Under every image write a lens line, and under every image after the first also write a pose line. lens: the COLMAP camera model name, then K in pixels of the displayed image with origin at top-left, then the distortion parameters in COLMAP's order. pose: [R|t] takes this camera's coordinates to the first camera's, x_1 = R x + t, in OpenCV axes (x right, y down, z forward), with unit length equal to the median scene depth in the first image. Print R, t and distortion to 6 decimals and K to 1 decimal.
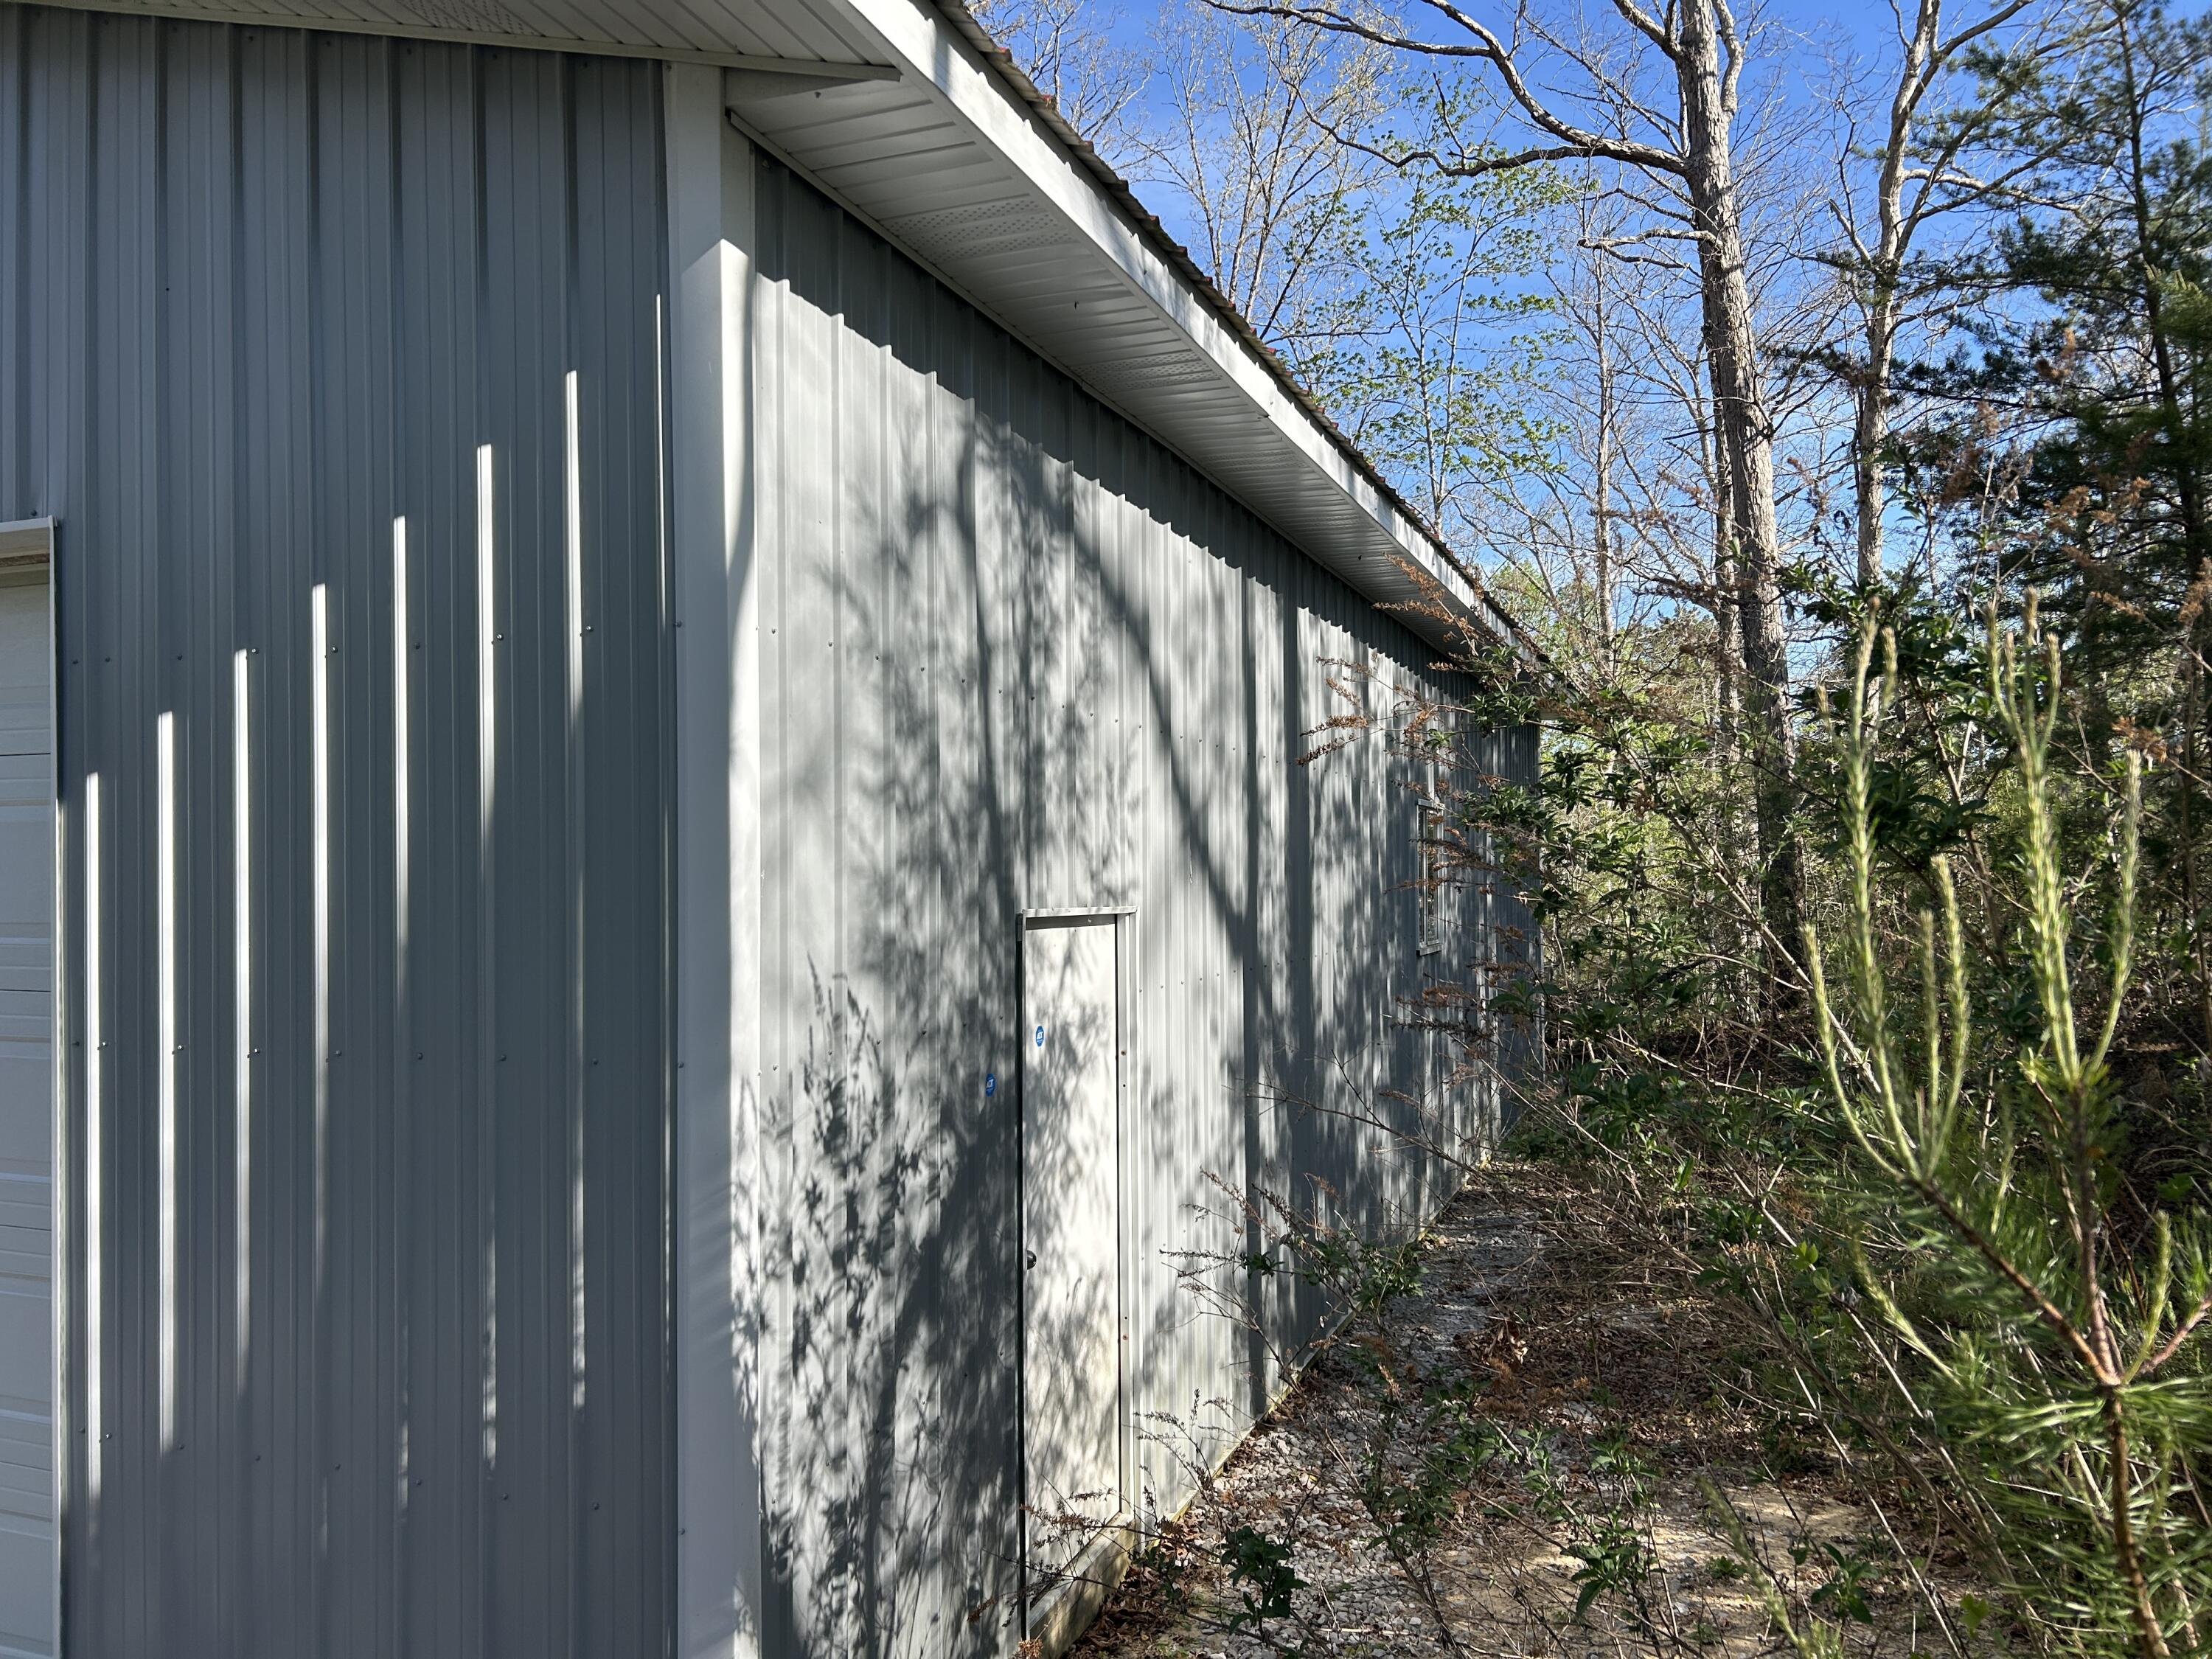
lens RADIAL K [[1661.7, 0, 1106.0], [0, 1661.7, 829.5], [0, 0, 1]] dist [0.038975, -0.051203]
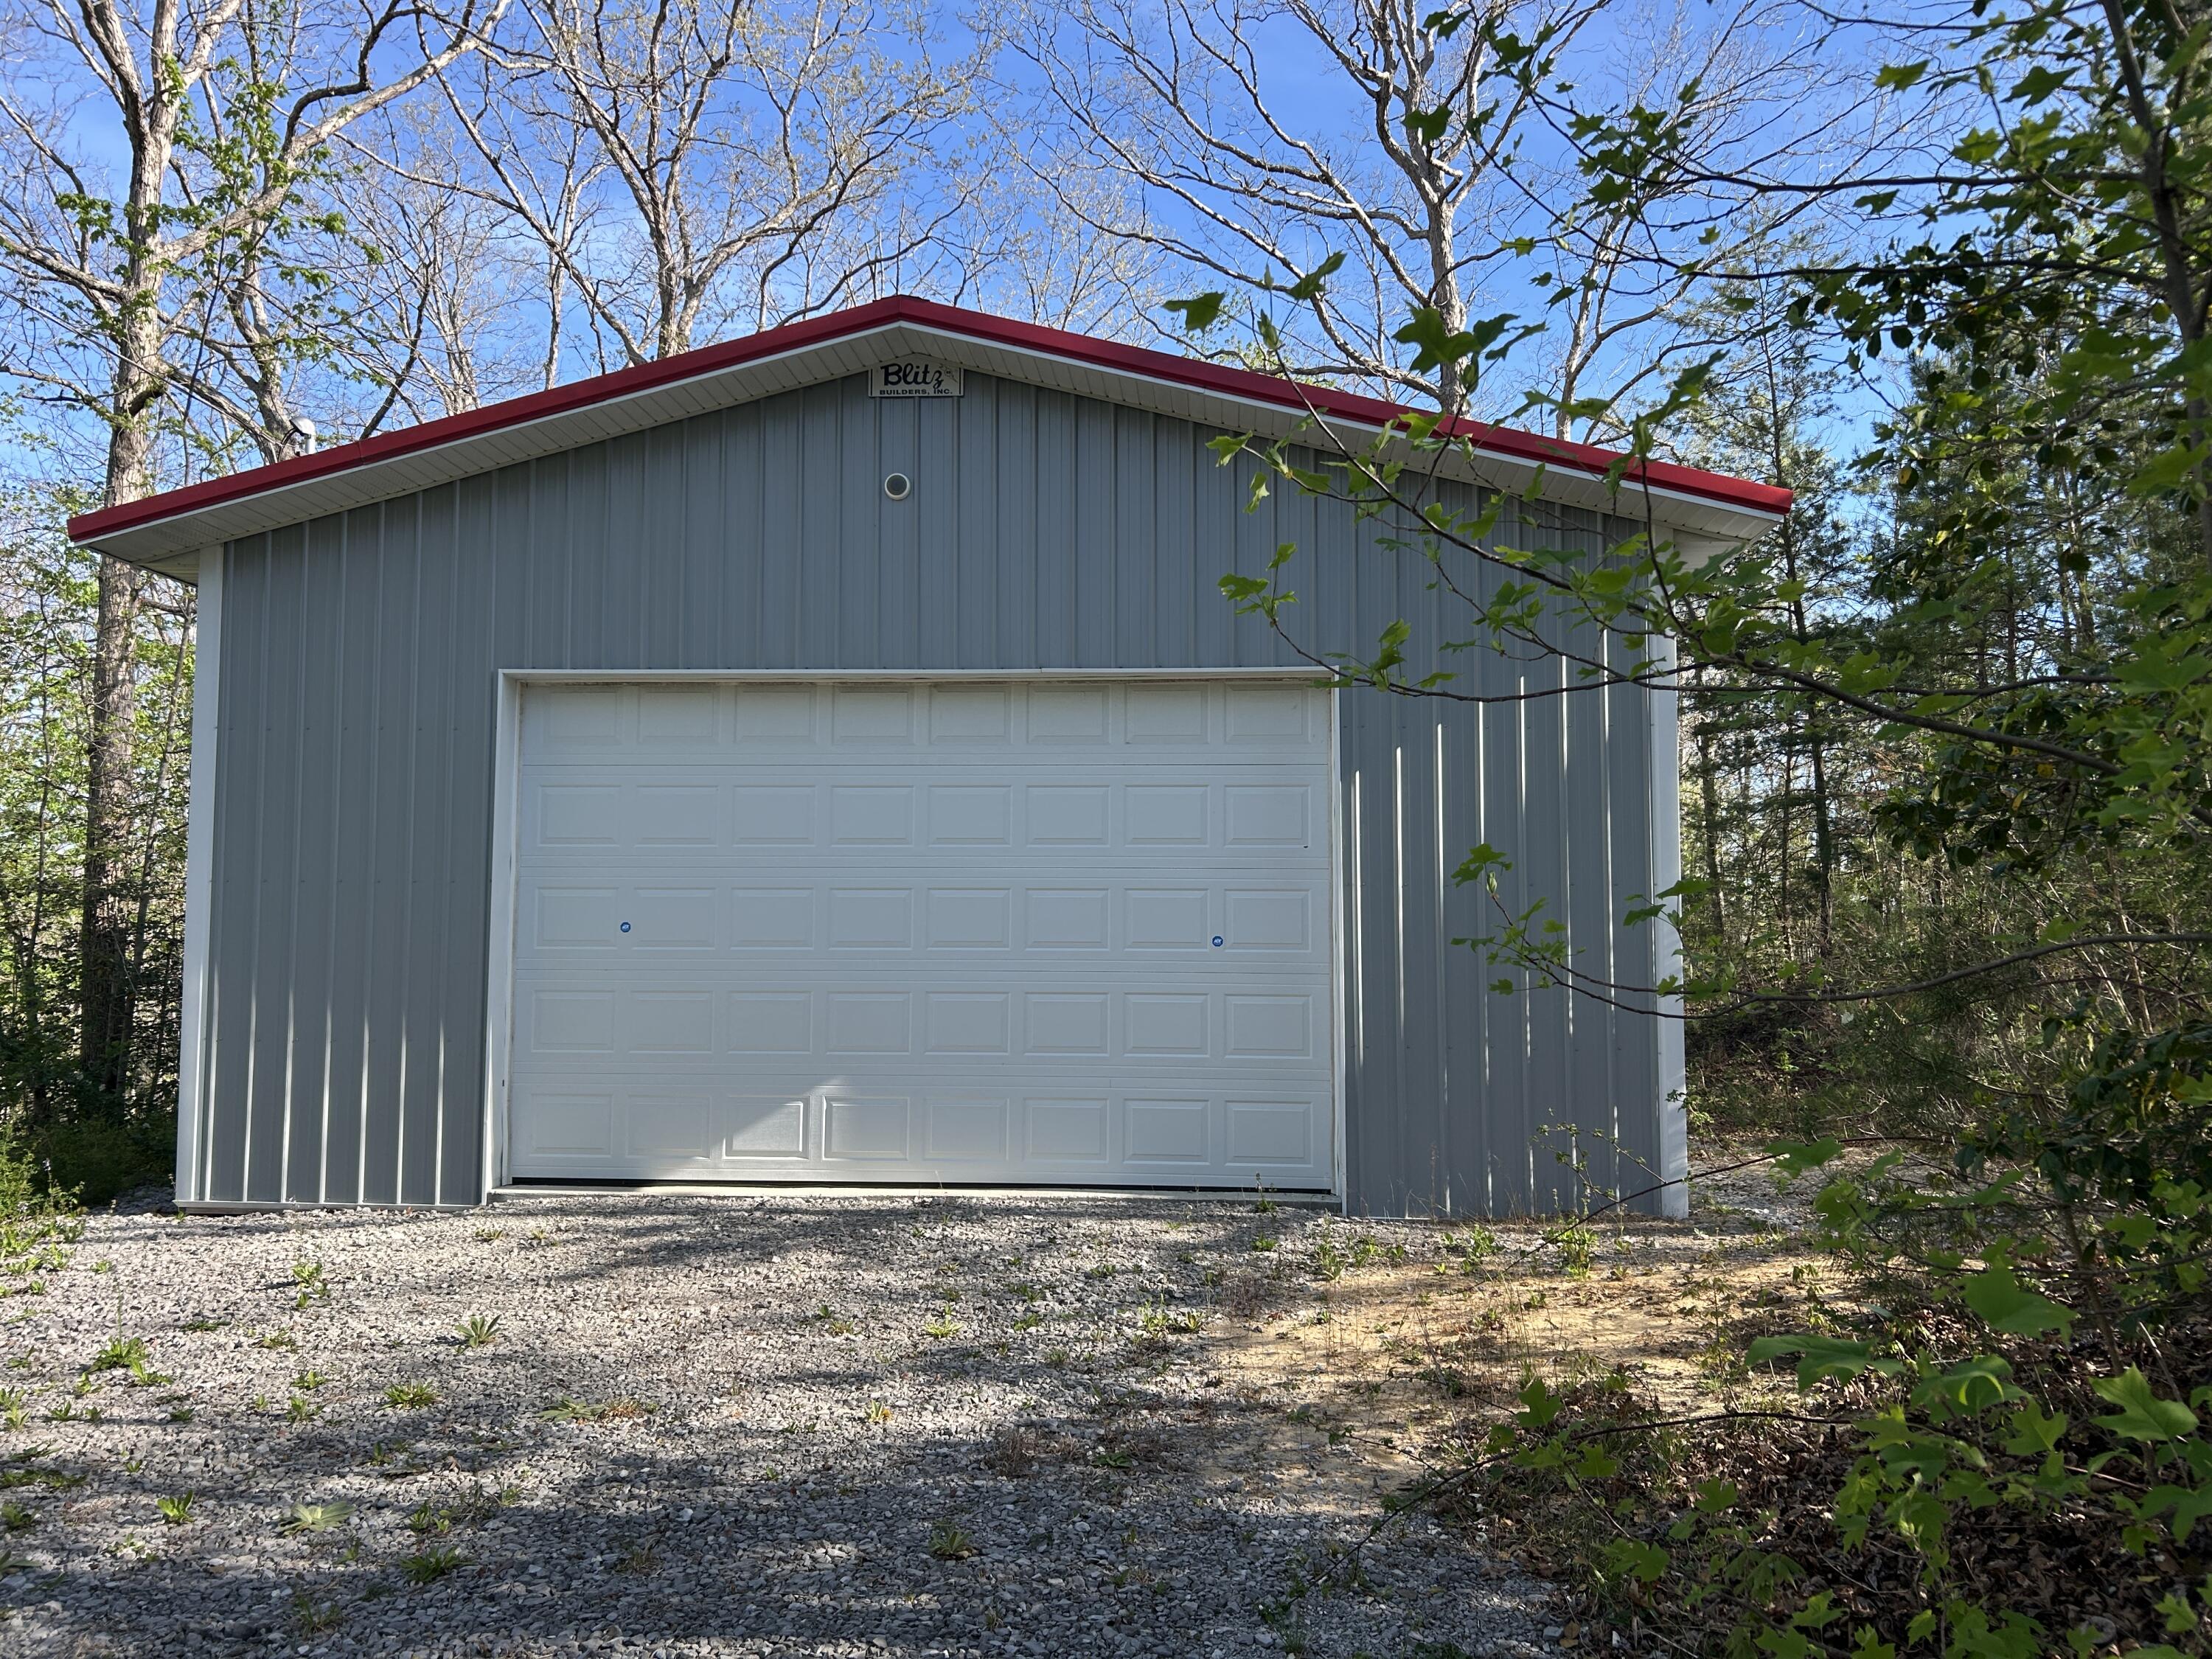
lens RADIAL K [[1661.7, 0, 1106.0], [0, 1661.7, 829.5], [0, 0, 1]] dist [0.038975, -0.051203]
pose [[0.954174, 0.023049, 0.298363, -0.318647], [-0.010171, 0.998951, -0.044643, 0.030497], [-0.299079, 0.039562, 0.953408, -0.221100]]
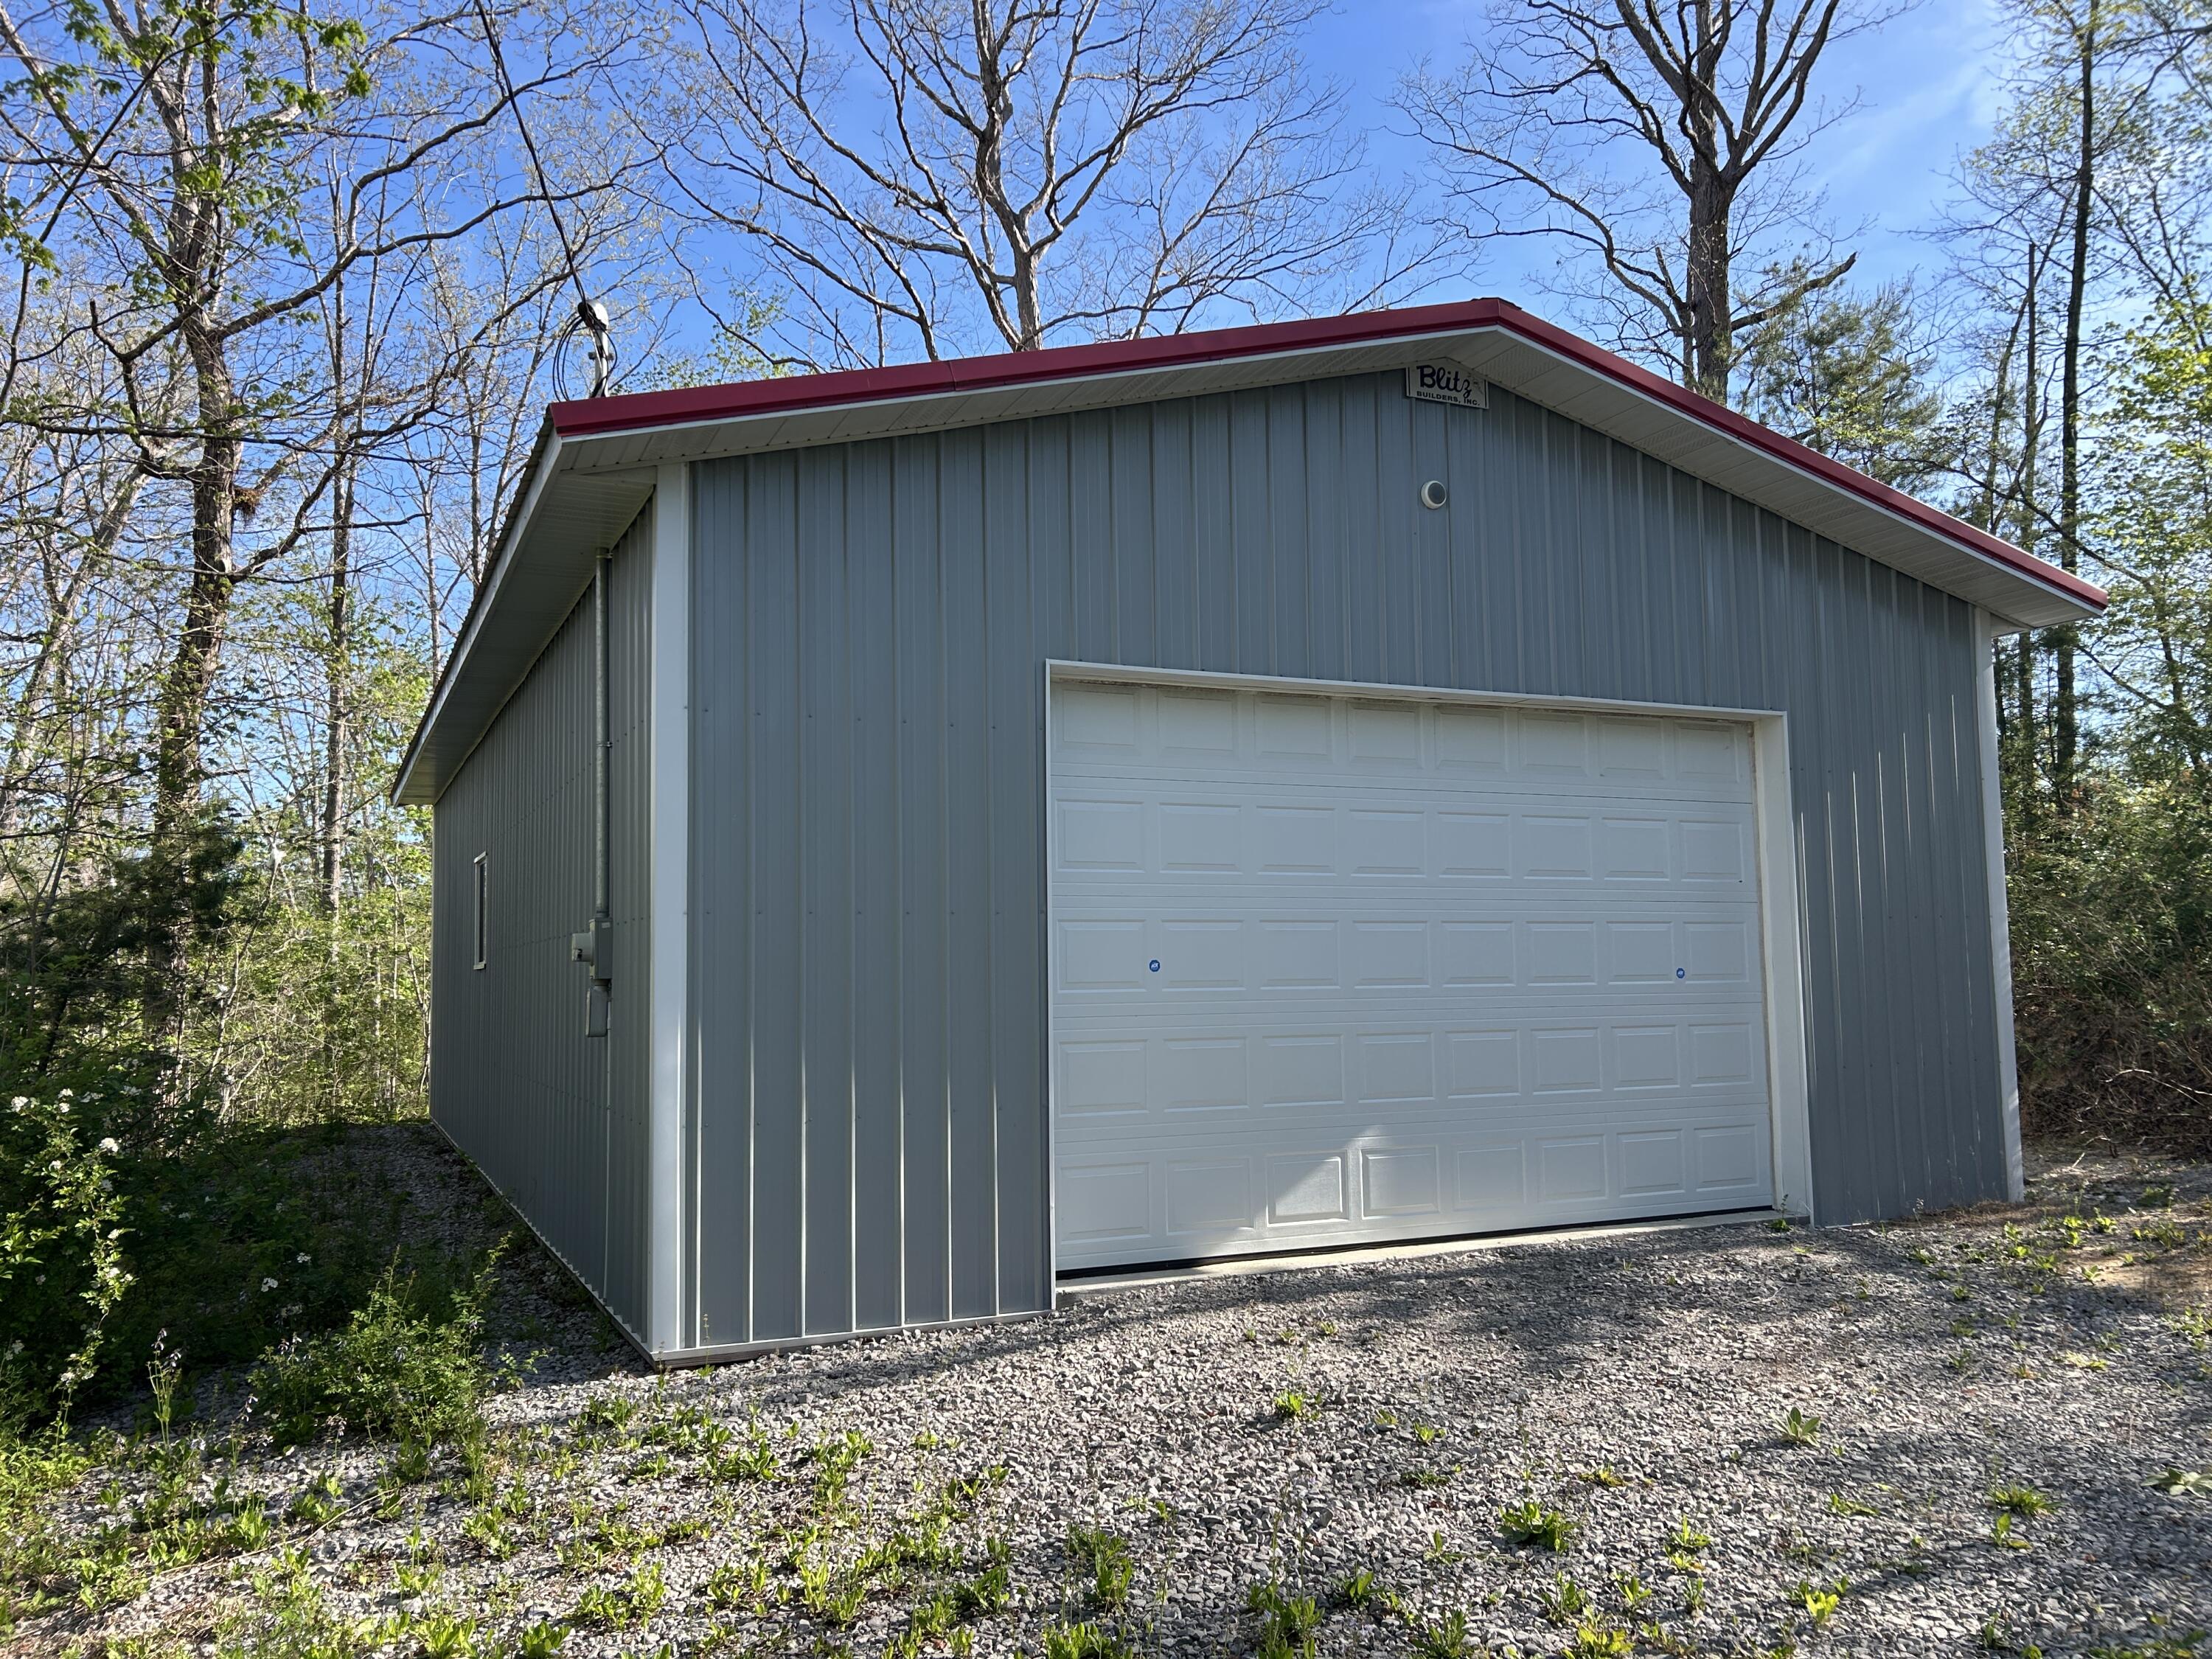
lens RADIAL K [[1652.7, 0, 1106.0], [0, 1652.7, 829.5], [0, 0, 1]] dist [0.045452, -0.000086]
pose [[0.695296, 0.051259, 0.716894, -0.602055], [-0.002959, 0.997649, -0.068463, 0.032709], [-0.718718, 0.045481, 0.693813, -0.005066]]
